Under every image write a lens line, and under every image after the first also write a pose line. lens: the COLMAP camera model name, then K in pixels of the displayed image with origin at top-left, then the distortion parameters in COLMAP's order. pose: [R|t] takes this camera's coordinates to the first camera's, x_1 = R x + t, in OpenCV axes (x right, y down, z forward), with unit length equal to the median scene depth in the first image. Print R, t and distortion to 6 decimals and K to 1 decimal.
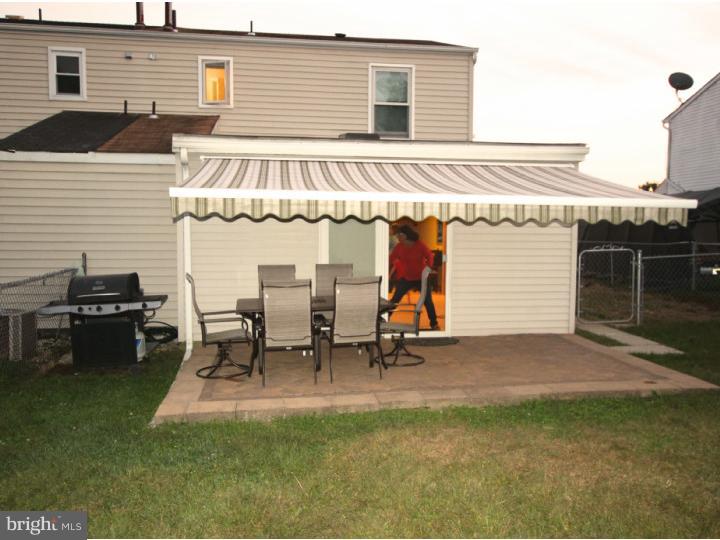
lens RADIAL K [[636.2, 0, 360.0], [0, 636.2, 270.0], [0, 0, 1]] dist [0.011572, 0.019194]
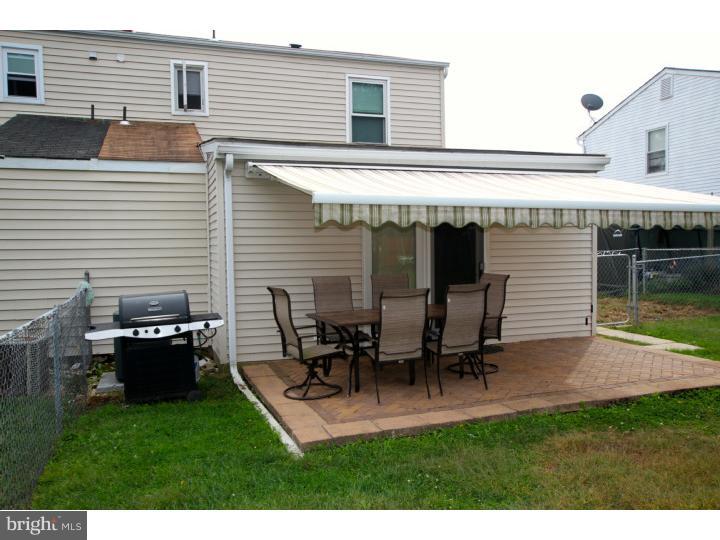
lens RADIAL K [[636.2, 0, 360.0], [0, 636.2, 270.0], [0, 0, 1]] dist [0.011572, 0.019194]
pose [[0.980224, -0.026721, 0.196080, -0.177615], [0.031687, 0.999250, -0.022235, 0.002465], [-0.195339, 0.028008, 0.980336, 0.037608]]
